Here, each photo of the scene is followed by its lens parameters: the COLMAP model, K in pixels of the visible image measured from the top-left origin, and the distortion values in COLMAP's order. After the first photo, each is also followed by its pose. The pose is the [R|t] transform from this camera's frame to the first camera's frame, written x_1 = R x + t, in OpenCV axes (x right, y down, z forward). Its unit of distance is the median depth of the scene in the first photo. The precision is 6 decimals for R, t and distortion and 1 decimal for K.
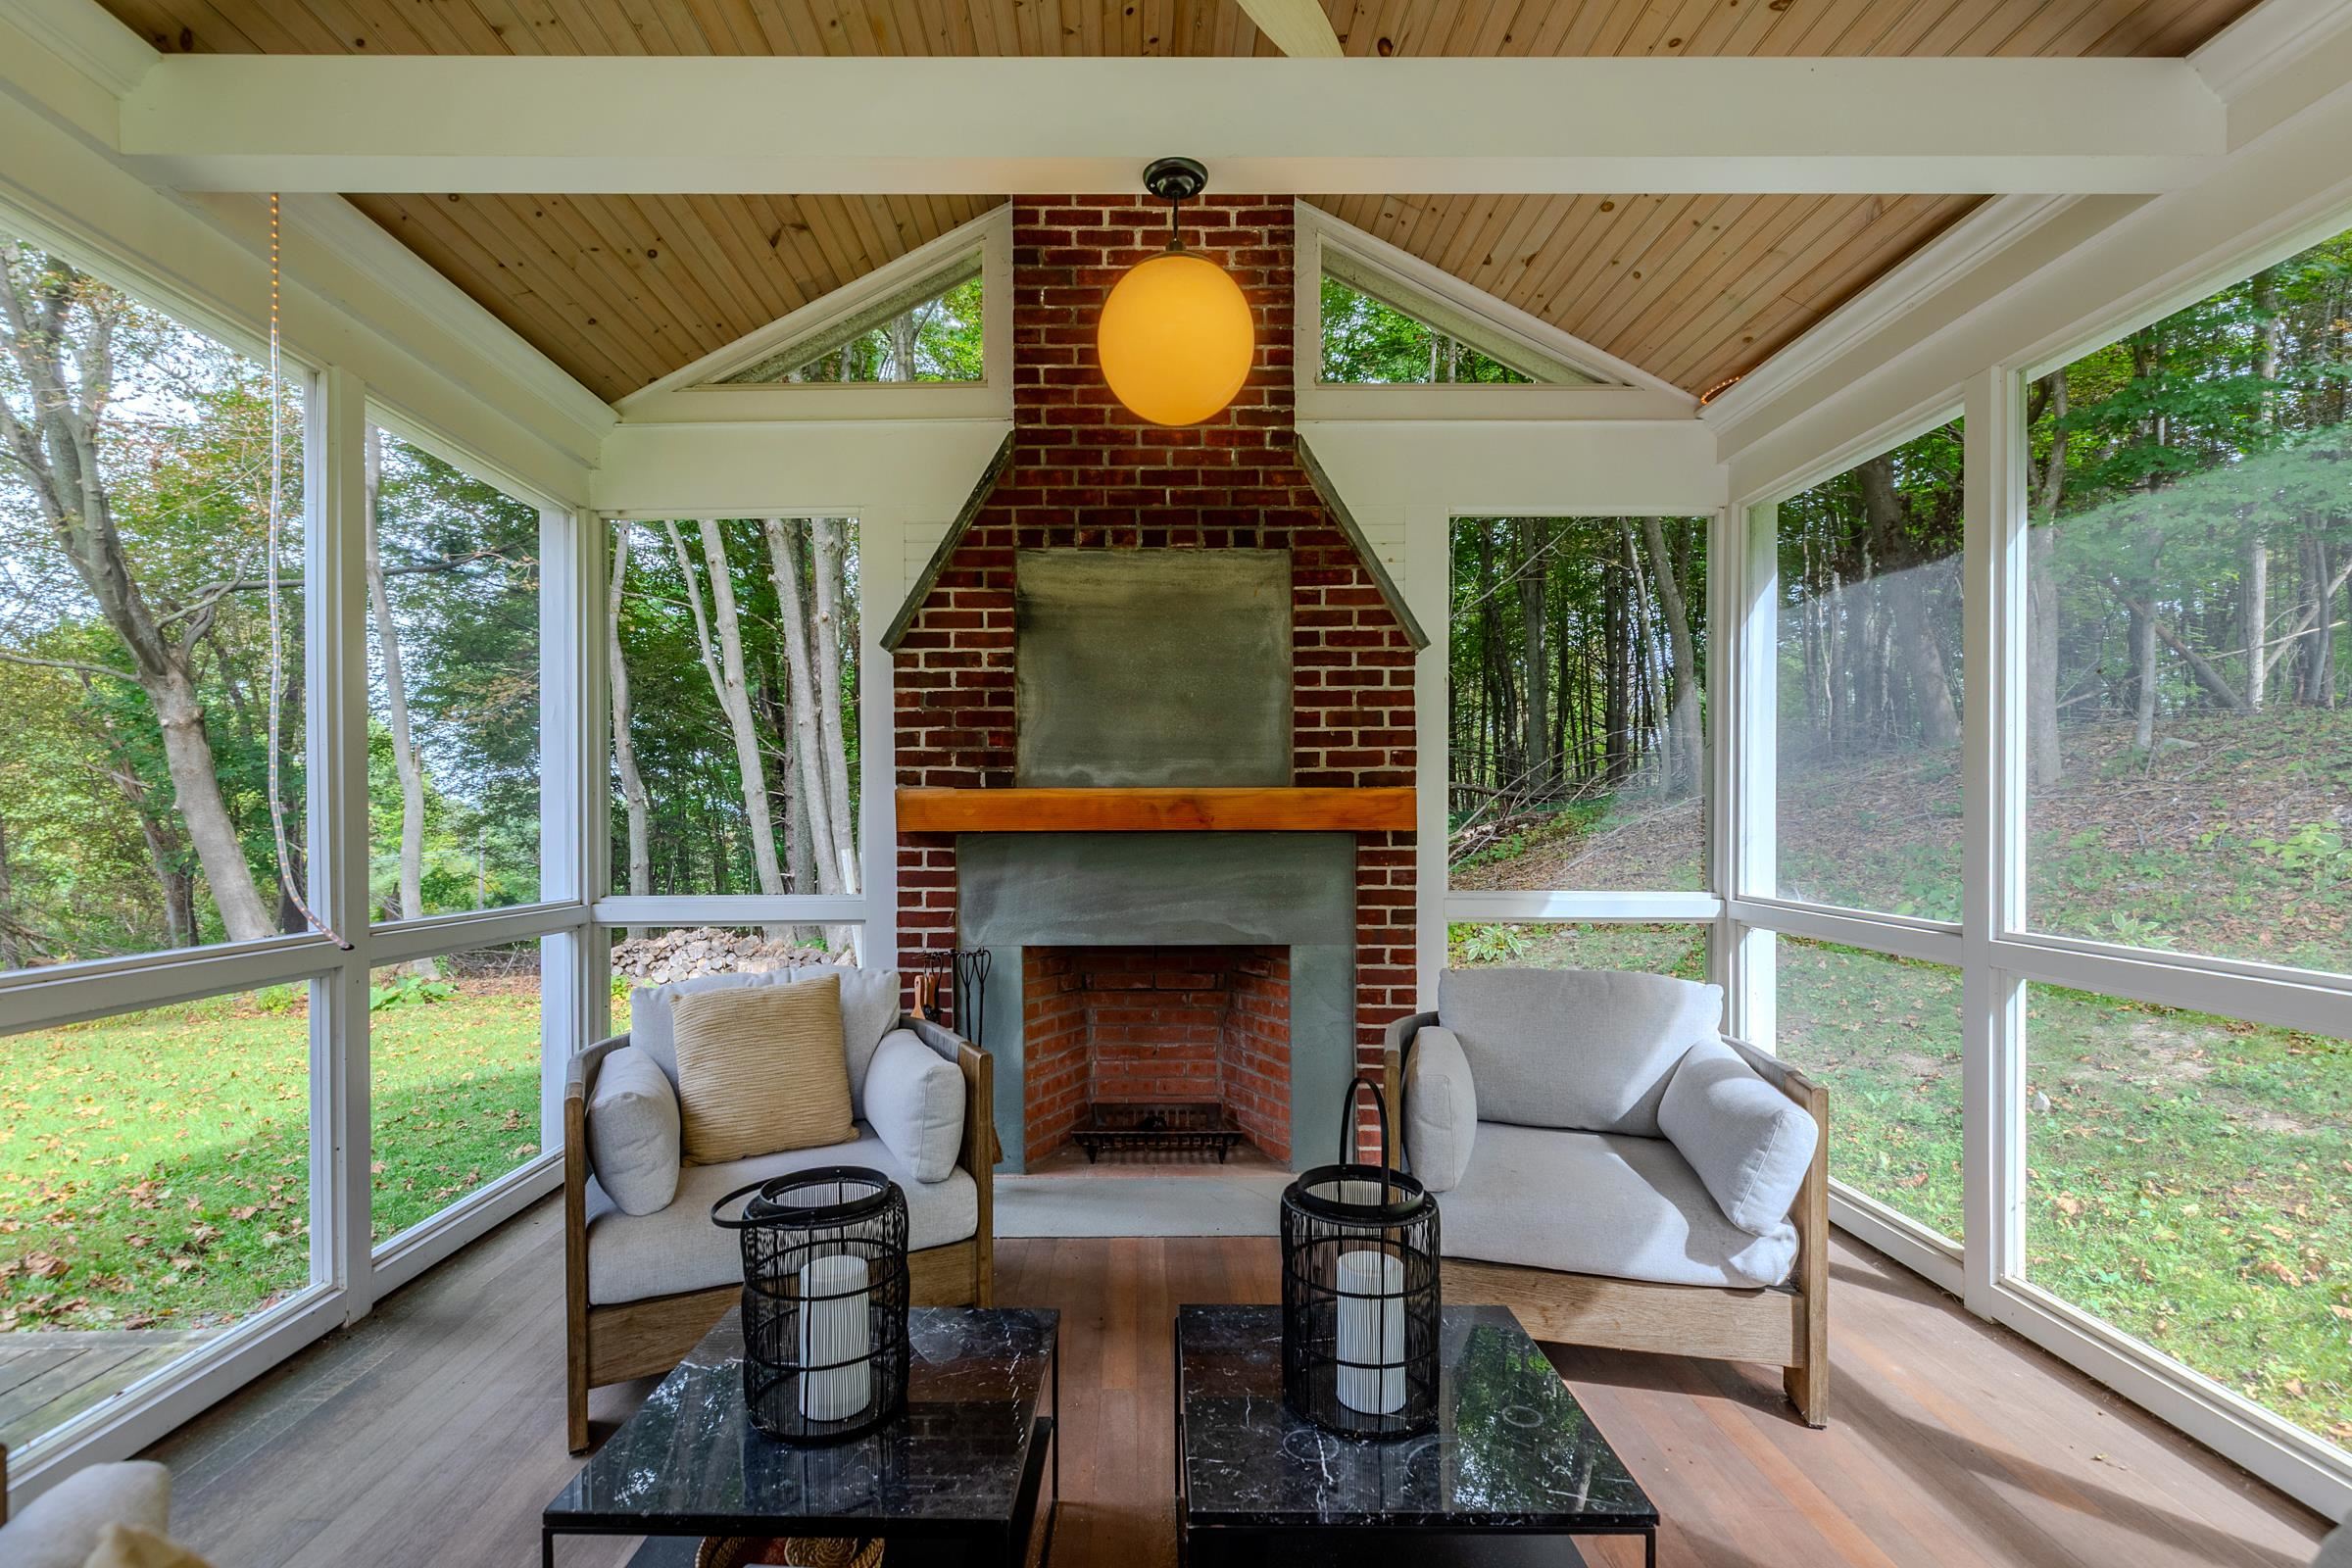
lens RADIAL K [[1100.8, 0, 1138.6], [0, 1100.8, 819.1], [0, 0, 1]] dist [0.009444, 0.000963]
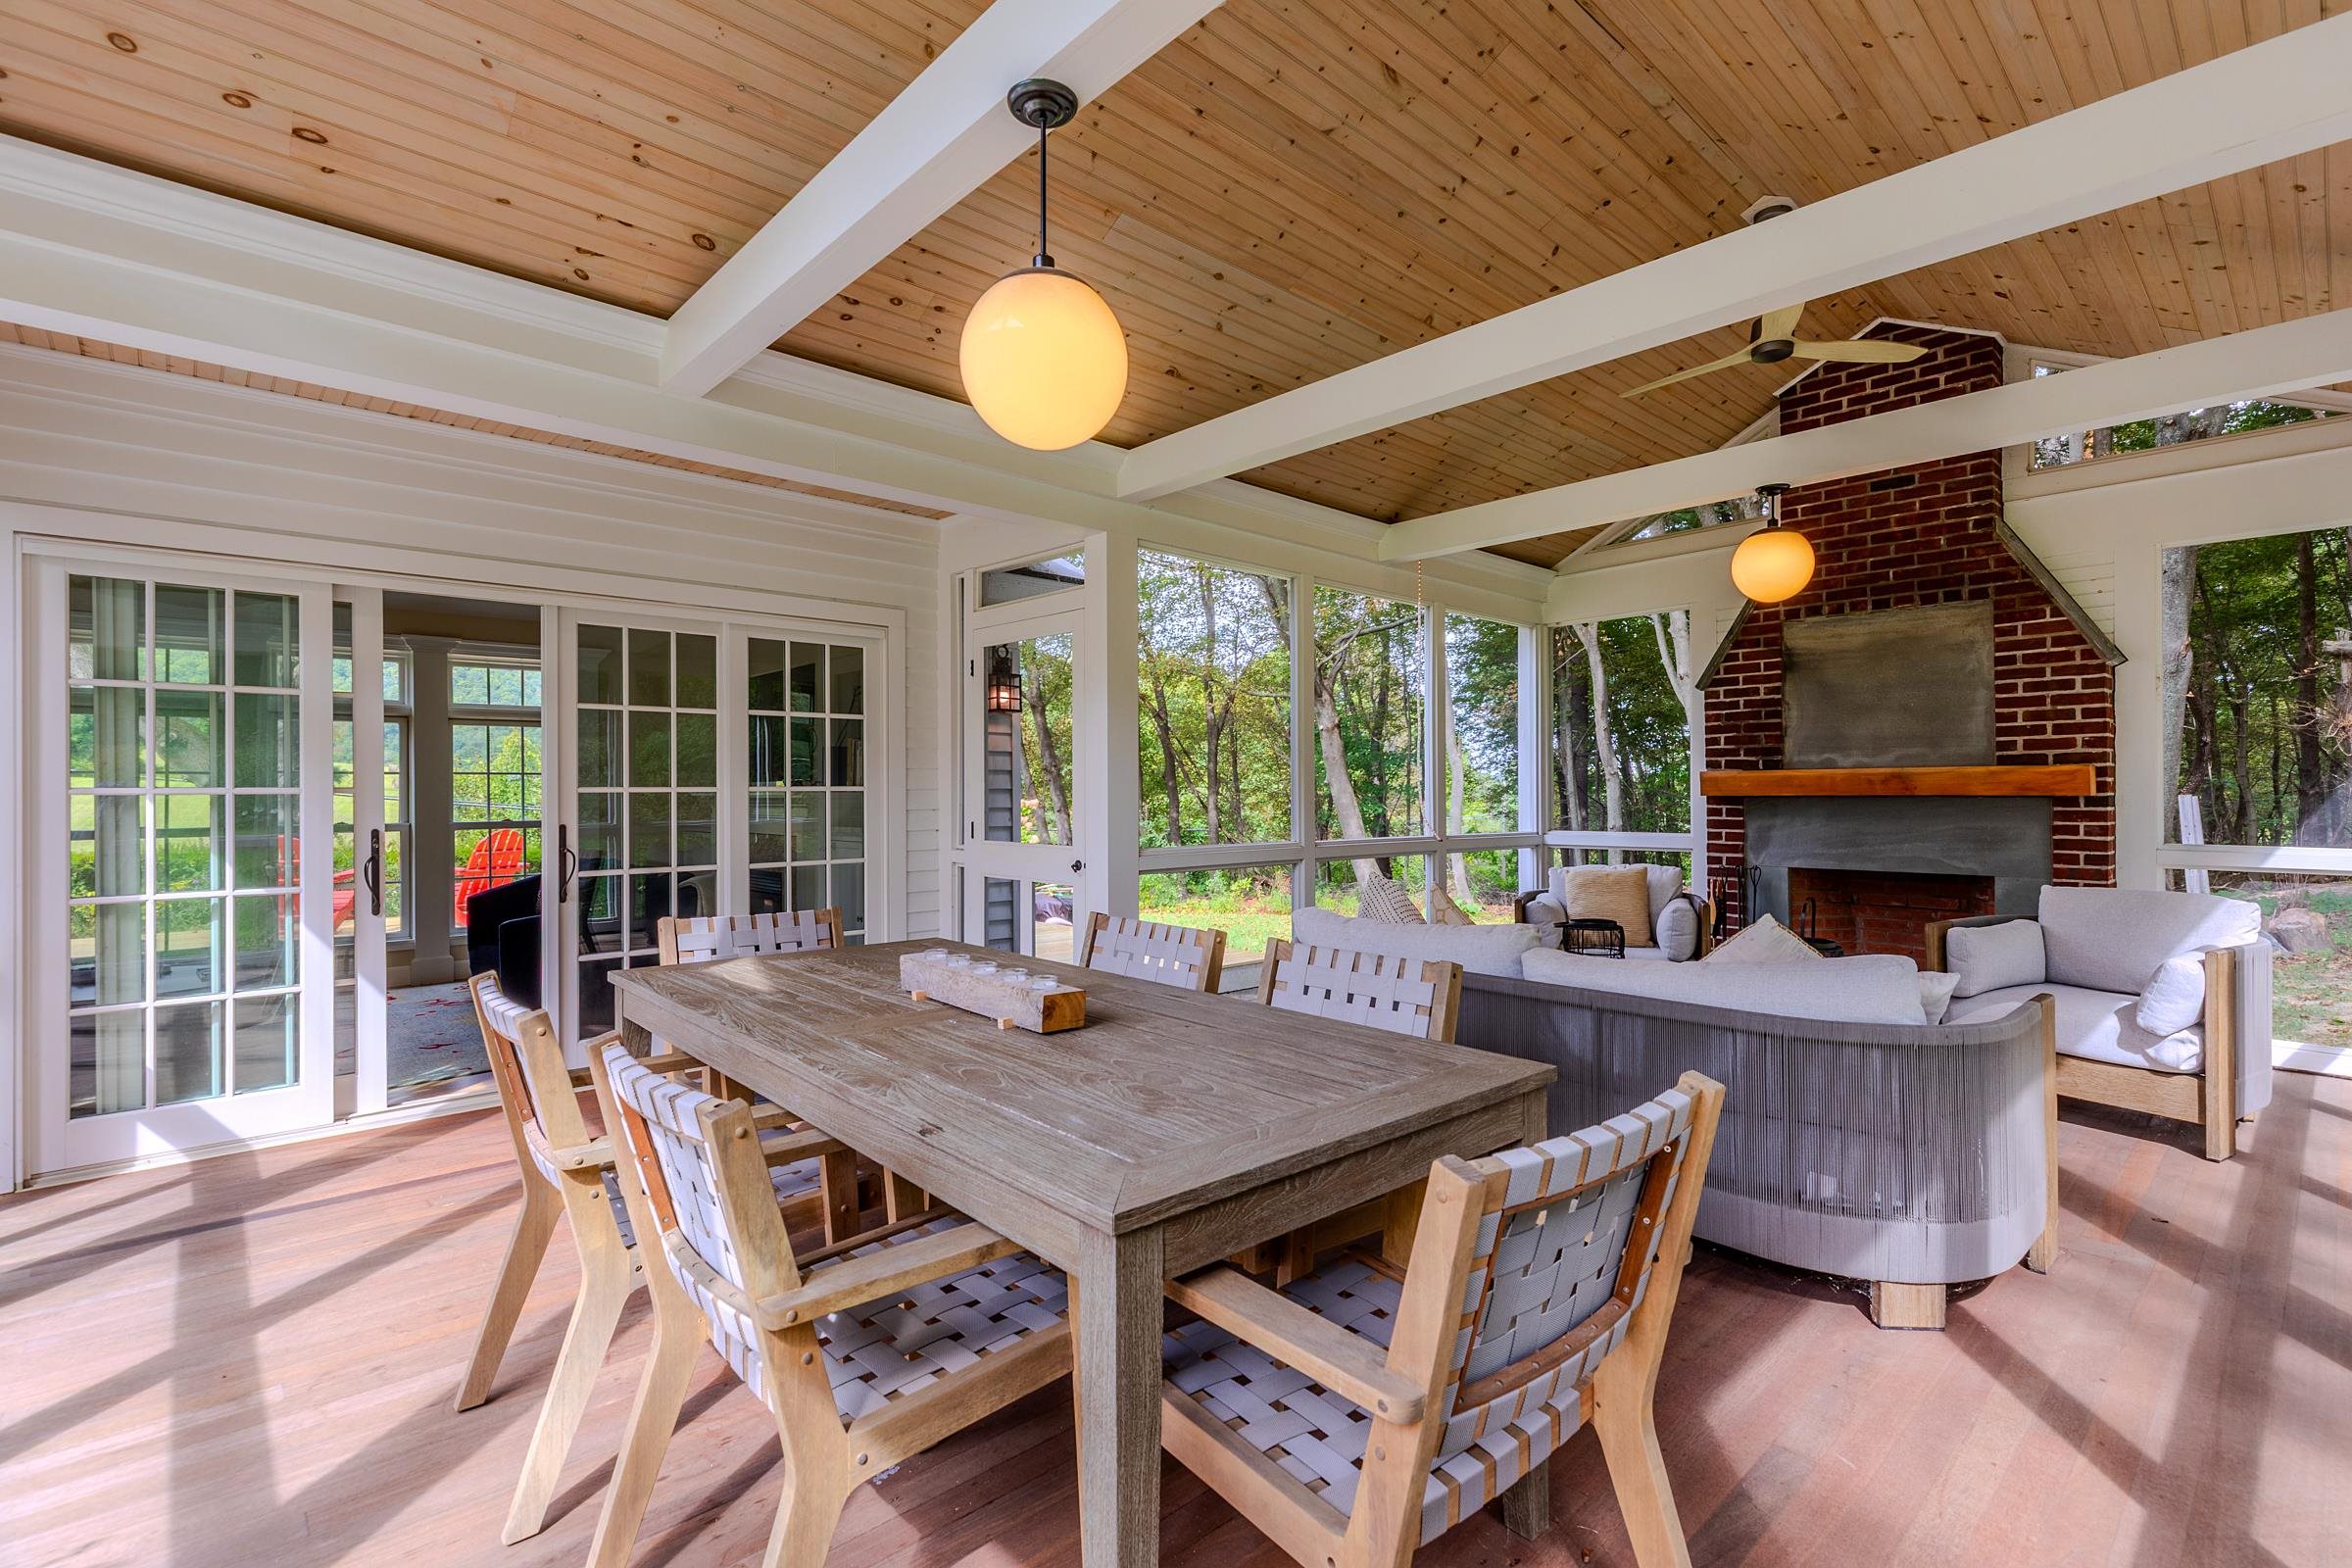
lens RADIAL K [[1100.8, 0, 1195.1], [0, 1100.8, 795.2], [0, 0, 1]] dist [0.009444, 0.000963]
pose [[0.687917, 0.001405, -0.725788, 0.469069], [0.003435, 0.999981, 0.005191, -0.001437], [0.725781, -0.006064, 0.687899, -0.738540]]
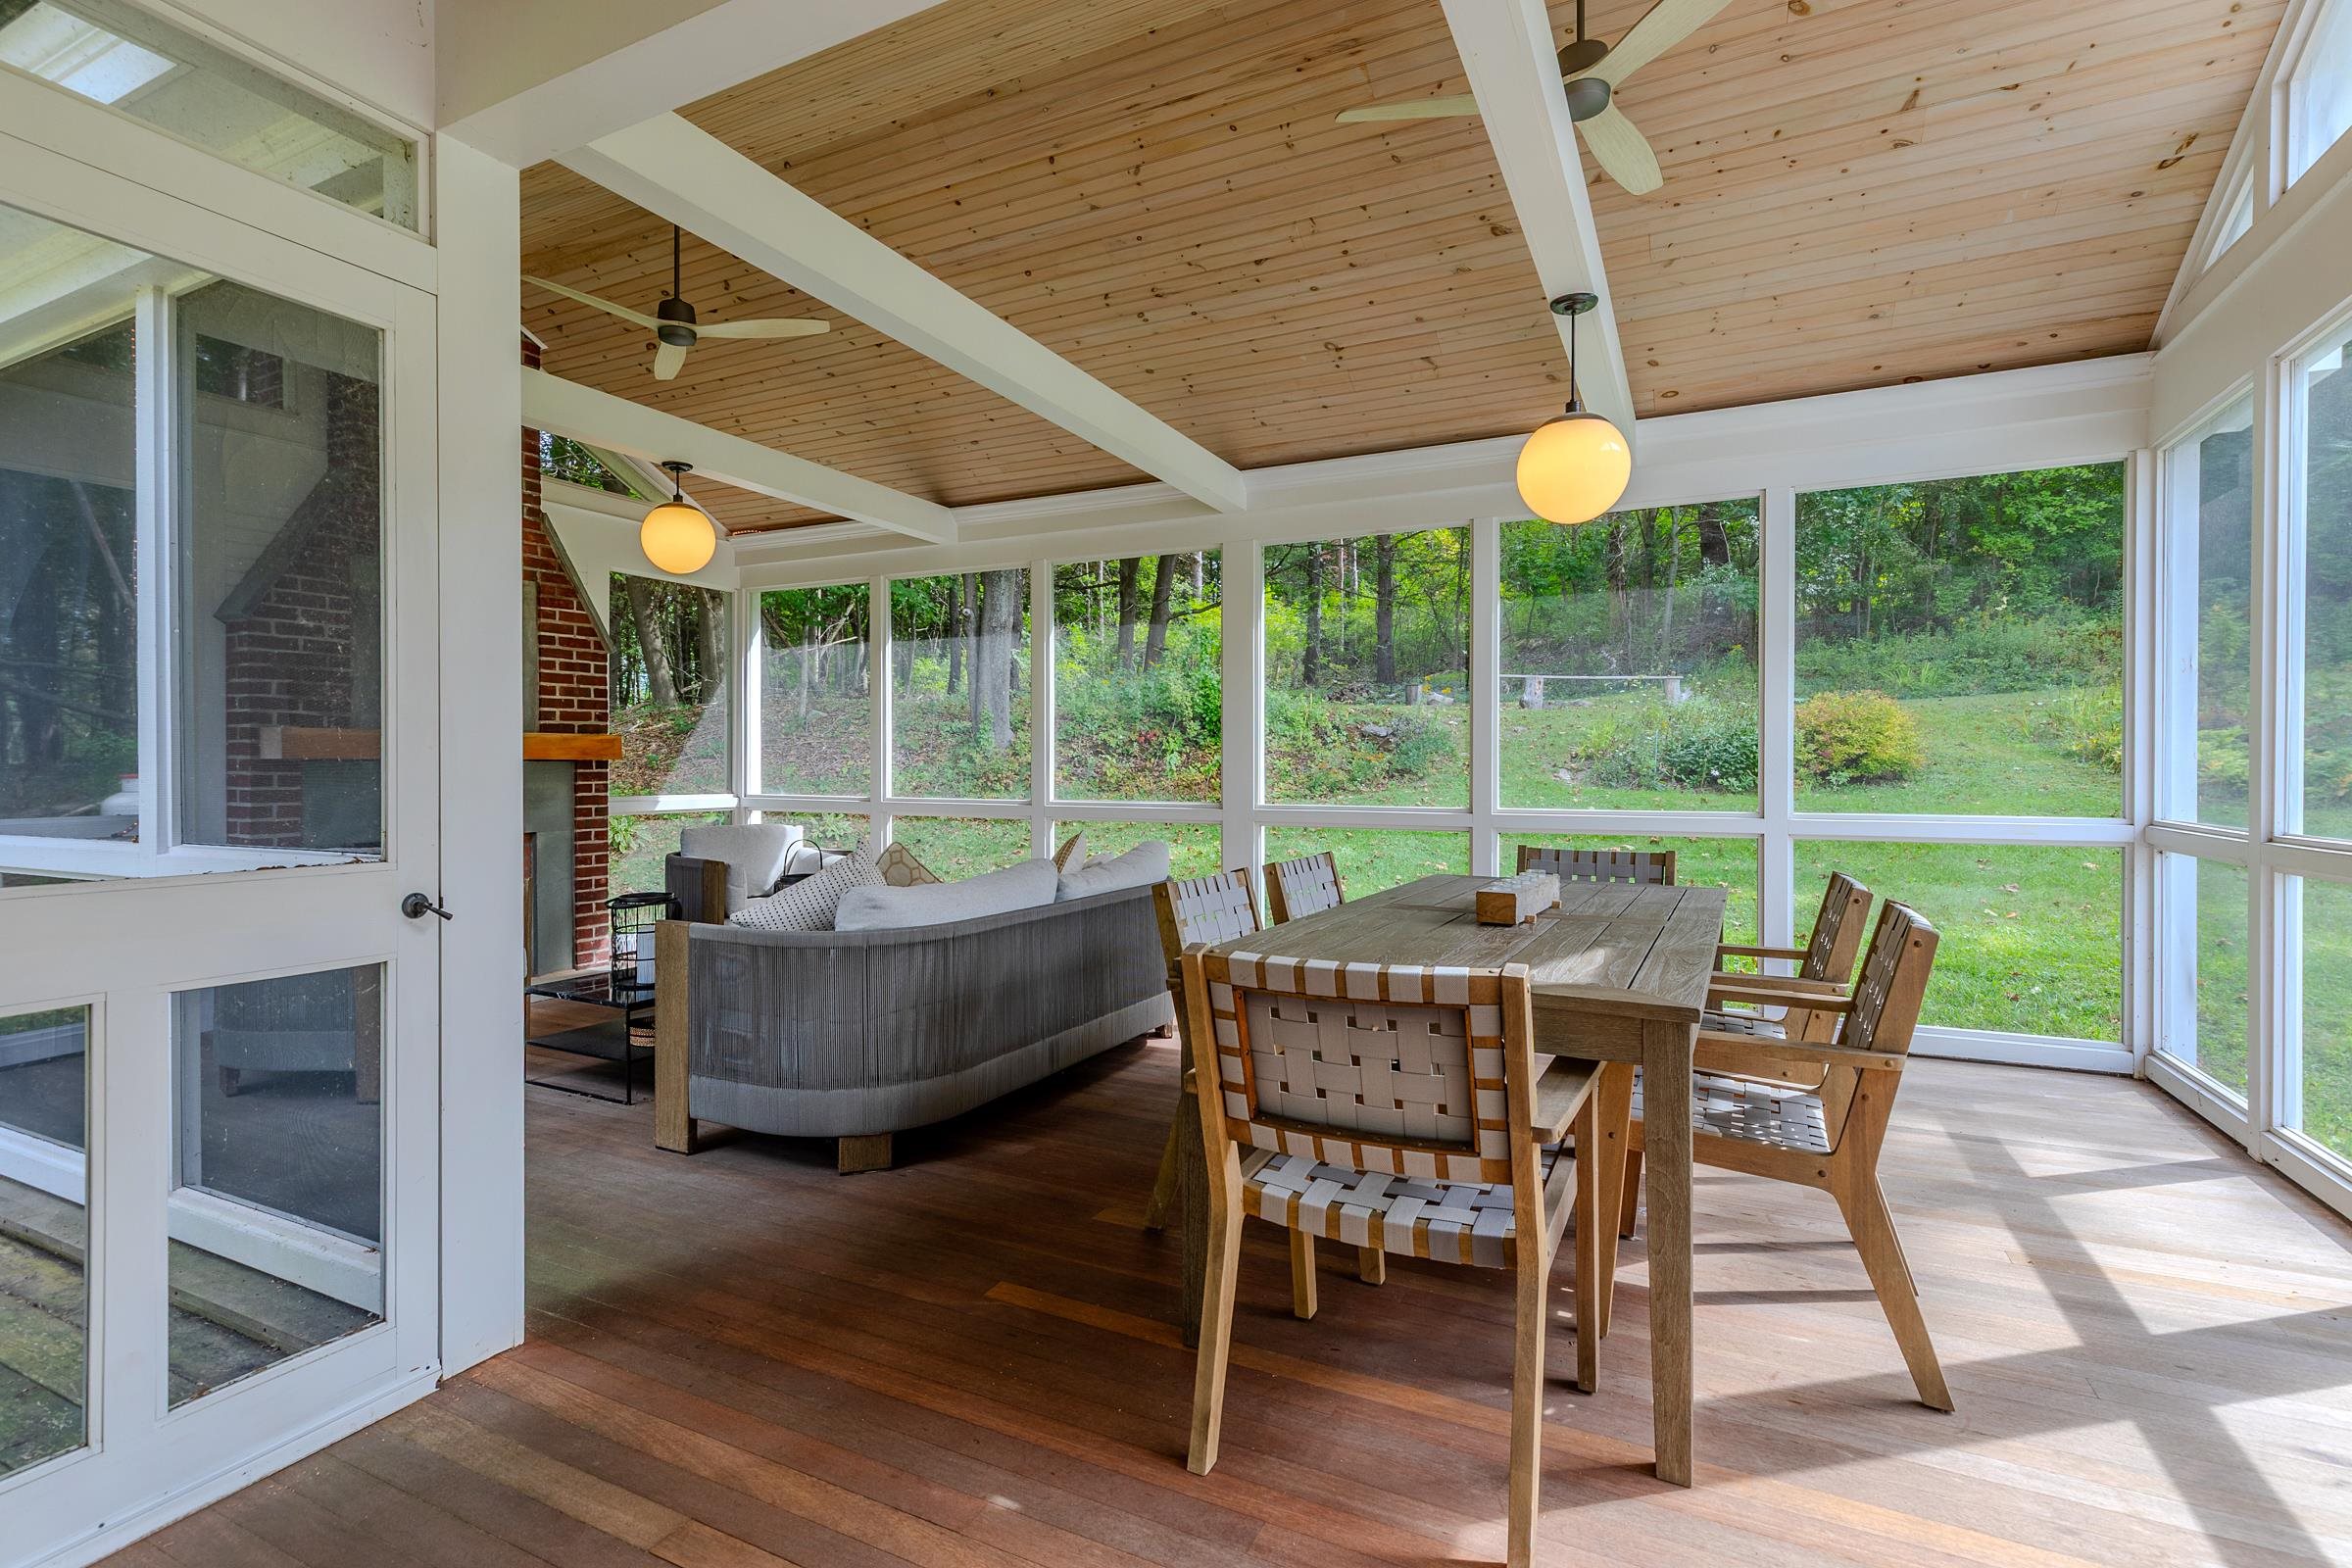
lens RADIAL K [[1100.8, 0, 1157.3], [0, 1100.8, 771.4], [0, 0, 1]] dist [0.009444, 0.000963]
pose [[0.438357, -0.007780, 0.898767, -0.904276], [0.005257, 0.999968, 0.006092, 0.022129], [-0.898786, 0.002054, 0.438383, -0.501687]]
